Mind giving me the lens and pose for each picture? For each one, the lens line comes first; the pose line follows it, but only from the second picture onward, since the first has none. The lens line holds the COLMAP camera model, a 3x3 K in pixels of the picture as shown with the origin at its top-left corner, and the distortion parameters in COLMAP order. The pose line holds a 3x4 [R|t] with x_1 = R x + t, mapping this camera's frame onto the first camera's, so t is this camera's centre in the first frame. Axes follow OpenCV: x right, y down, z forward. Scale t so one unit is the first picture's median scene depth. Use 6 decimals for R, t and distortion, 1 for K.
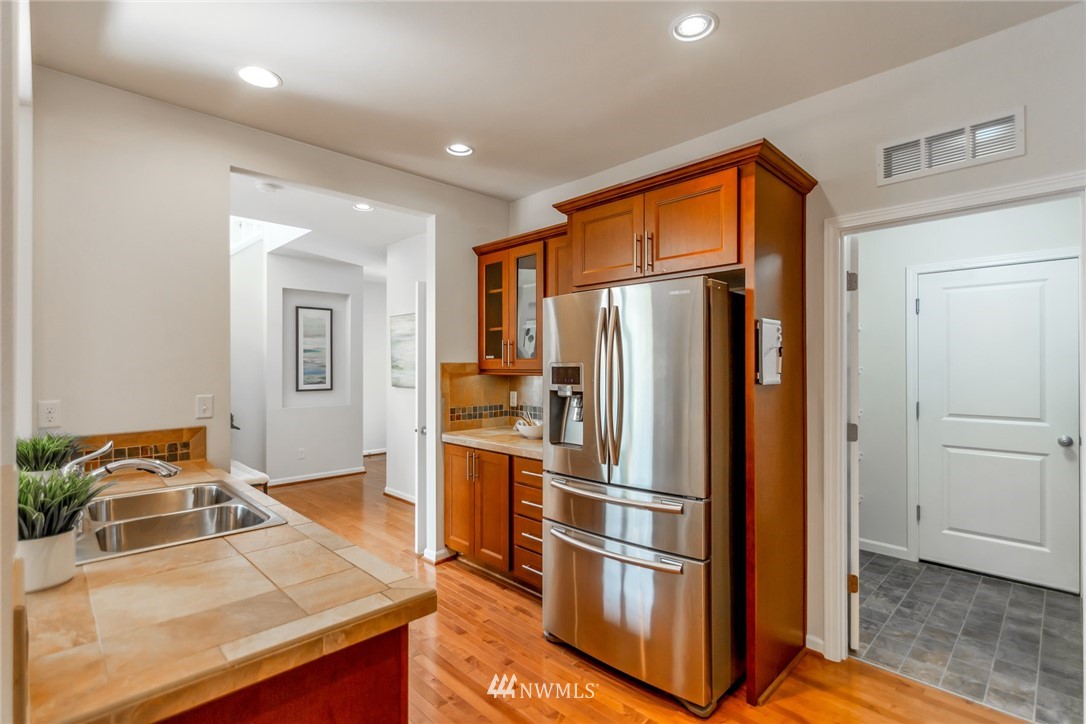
lens RADIAL K [[510.4, 0, 546.7], [0, 510.4, 362.9], [0, 0, 1]] dist [-0.003327, -0.000877]
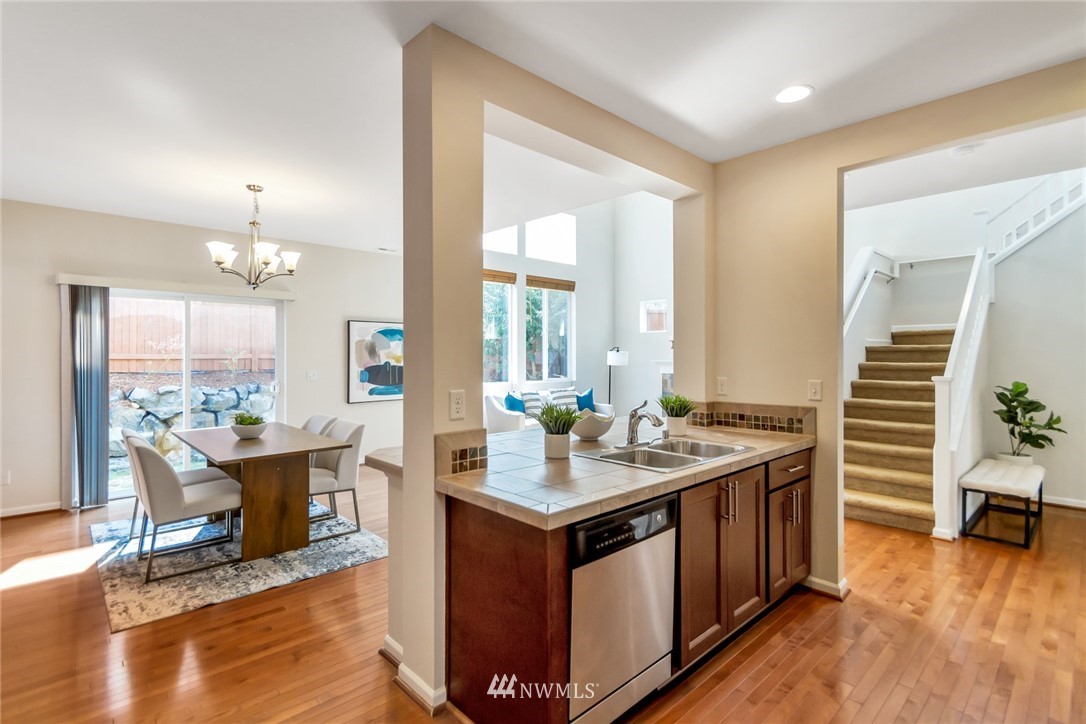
lens RADIAL K [[510.4, 0, 547.5], [0, 510.4, 358.0], [0, 0, 1]] dist [-0.003327, -0.000877]
pose [[-0.031567, 0.003119, -0.999497, 0.512198], [0.012605, 0.999917, 0.002722, 0.002258], [0.999422, -0.012513, -0.031604, 0.449736]]
